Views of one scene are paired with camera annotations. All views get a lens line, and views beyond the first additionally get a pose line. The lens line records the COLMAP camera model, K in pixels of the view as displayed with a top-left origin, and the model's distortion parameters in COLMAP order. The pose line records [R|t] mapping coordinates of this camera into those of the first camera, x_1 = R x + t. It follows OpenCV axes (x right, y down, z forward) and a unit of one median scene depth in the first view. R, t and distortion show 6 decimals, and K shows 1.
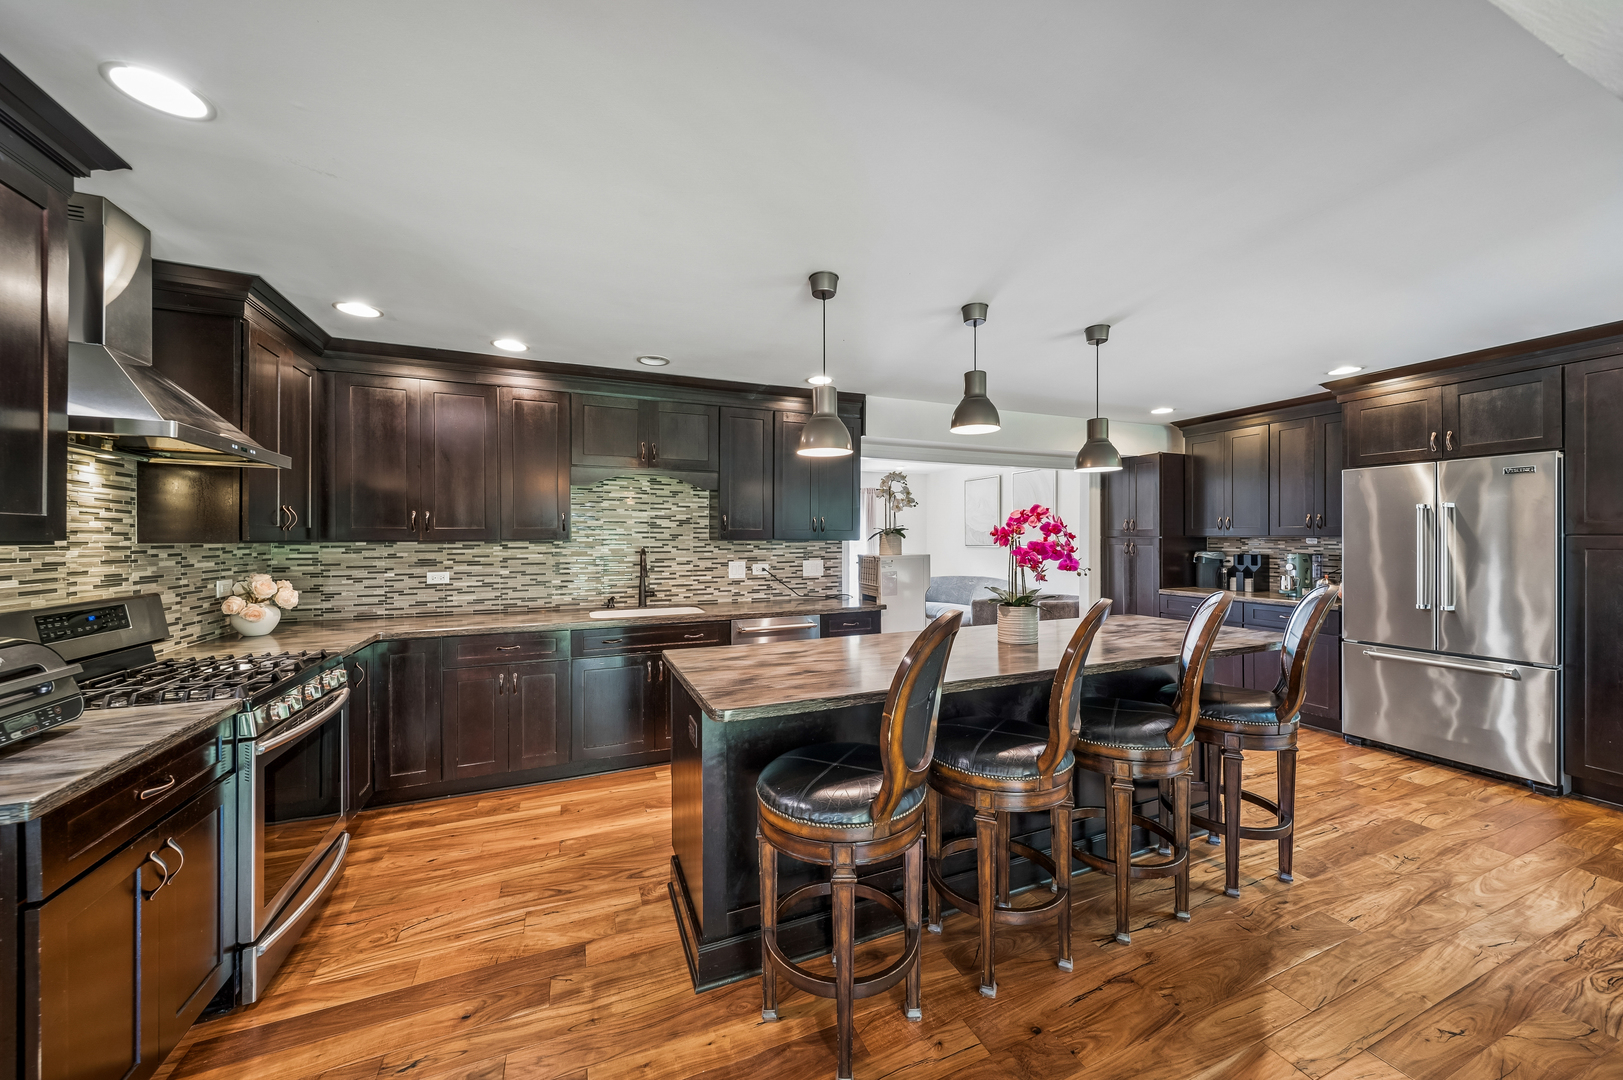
lens RADIAL K [[575.8, 0, 816.6], [0, 575.8, 543.6], [0, 0, 1]] dist [0.002924, -0.000893]
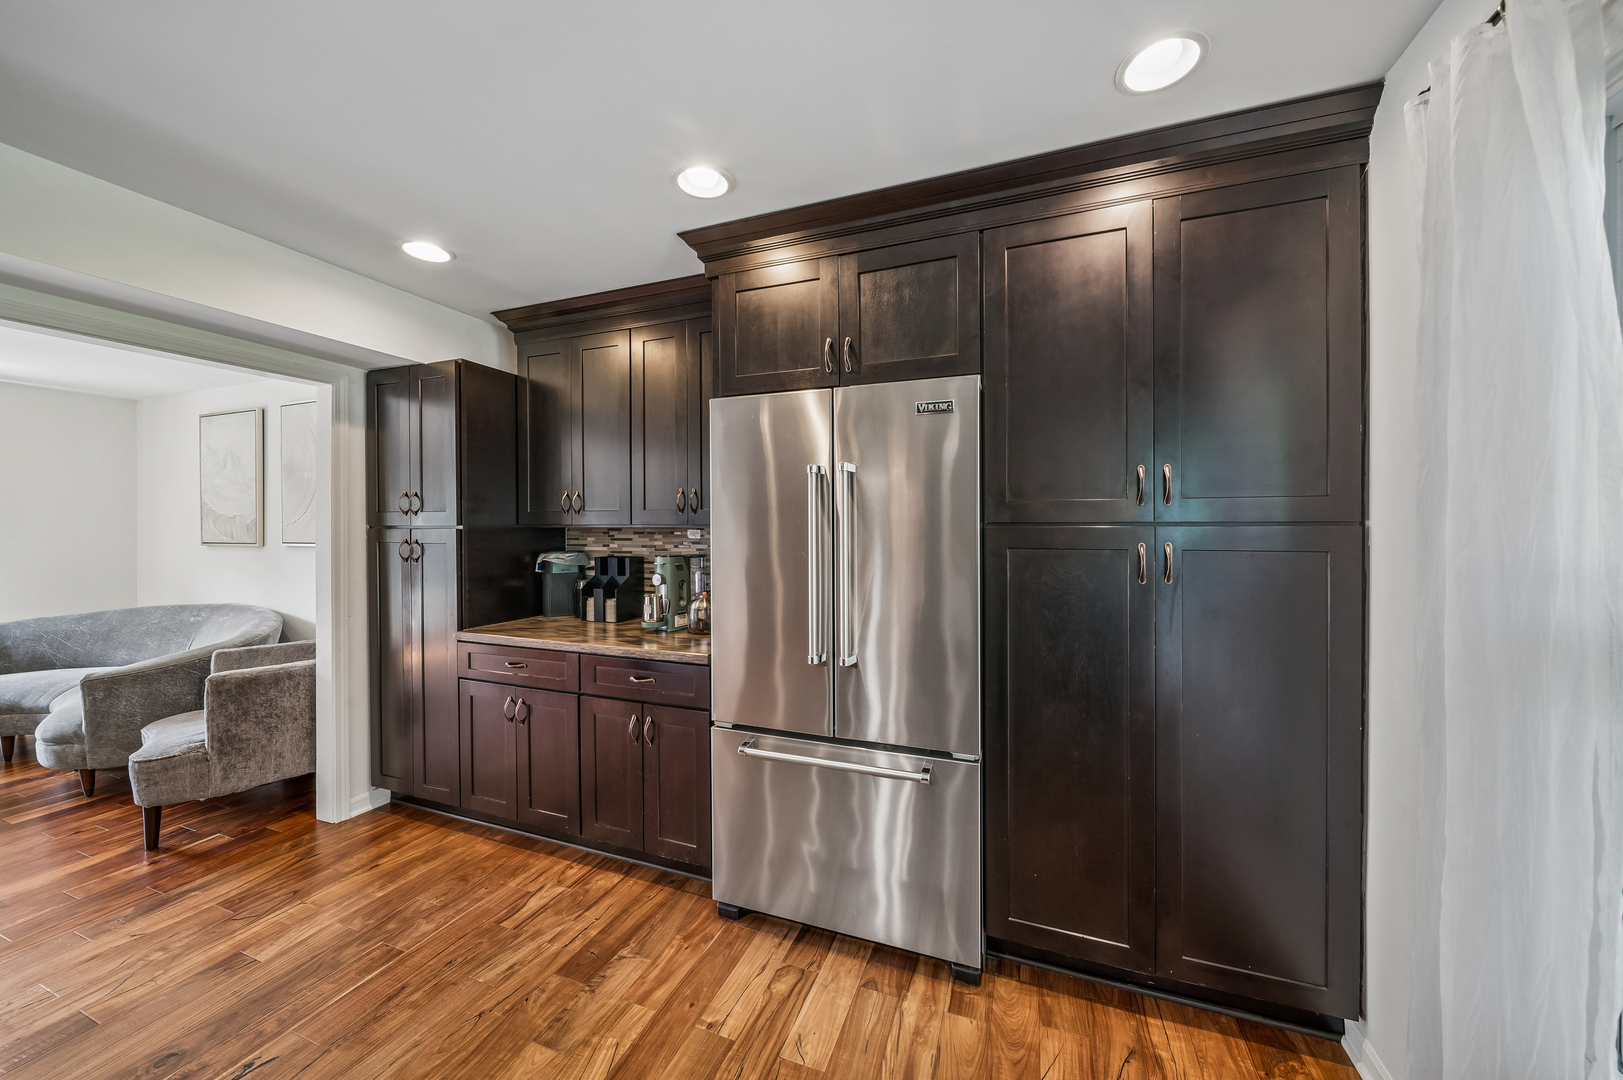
lens RADIAL K [[575.8, 0, 810.0], [0, 575.8, 532.4], [0, 0, 1]] dist [0.002924, -0.000893]
pose [[0.698479, -0.004002, 0.715619, 0.517834], [0.006388, 0.999979, -0.000642, -0.005347], [-0.715602, 0.005020, 0.698490, 0.491536]]
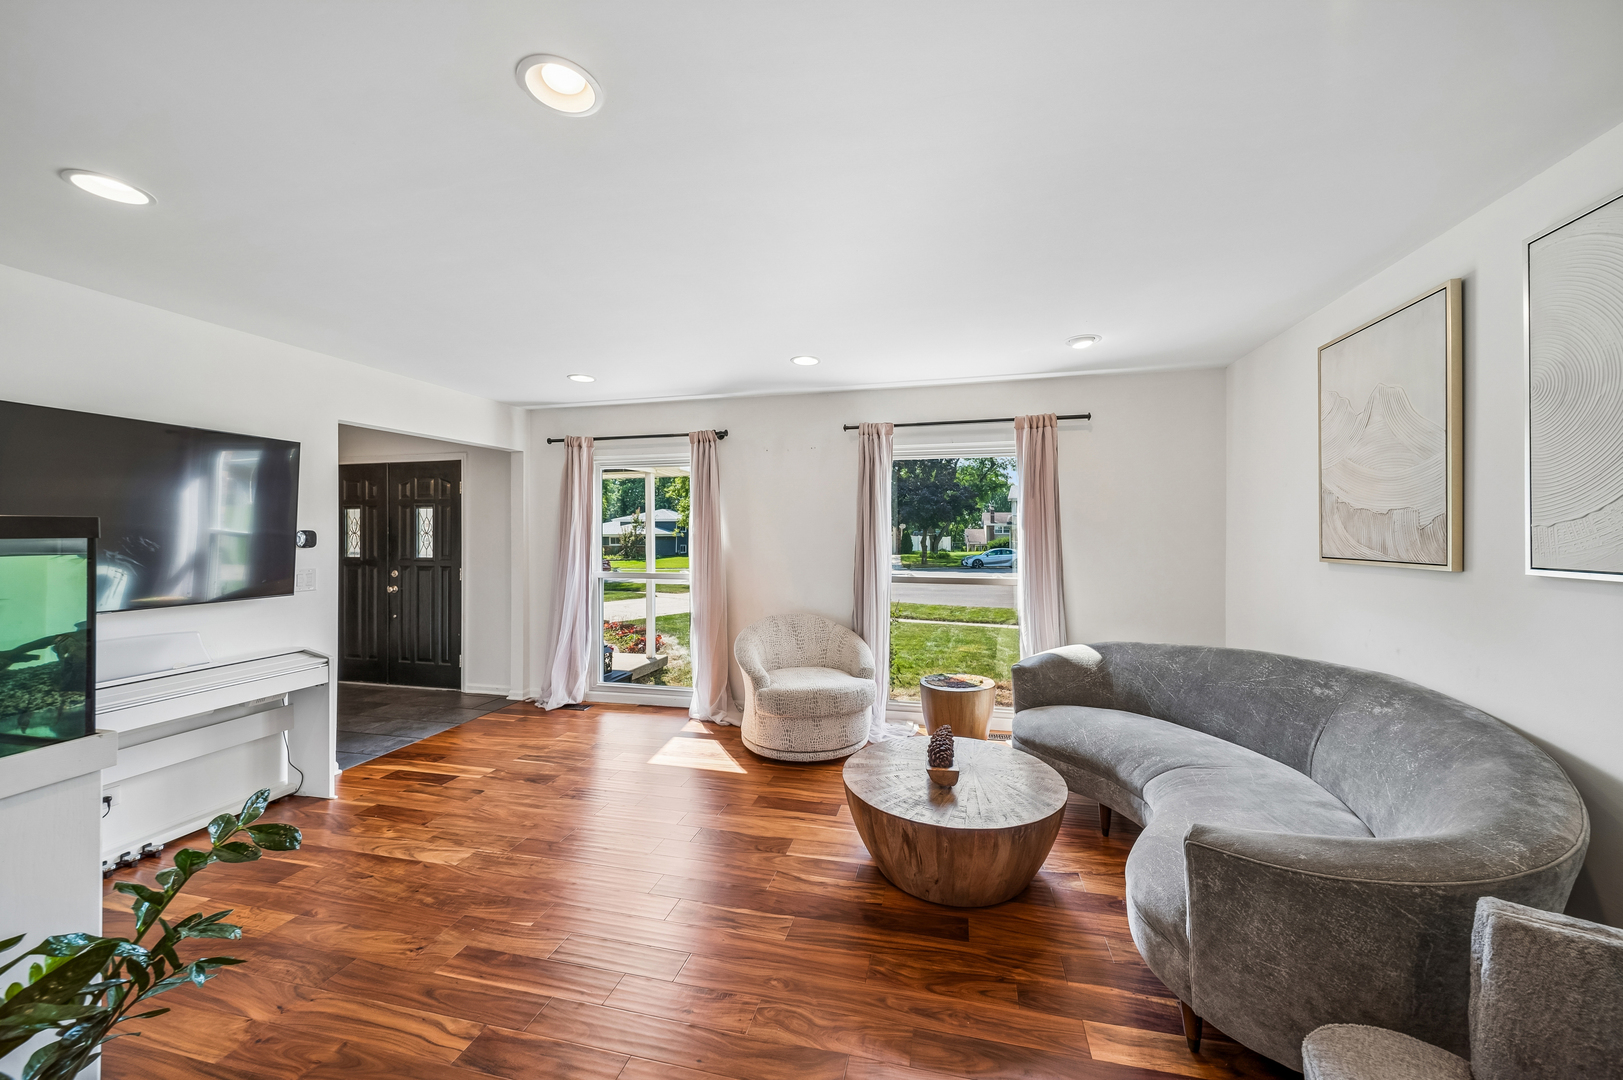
lens RADIAL K [[575.8, 0, 807.8], [0, 575.8, 534.3], [0, 0, 1]] dist [0.002924, -0.000893]
pose [[0.791300, -0.001290, -0.611426, 0.441124], [-0.004830, 0.999953, -0.008361, -0.011335], [0.611409, 0.009569, 0.791257, 1.131341]]
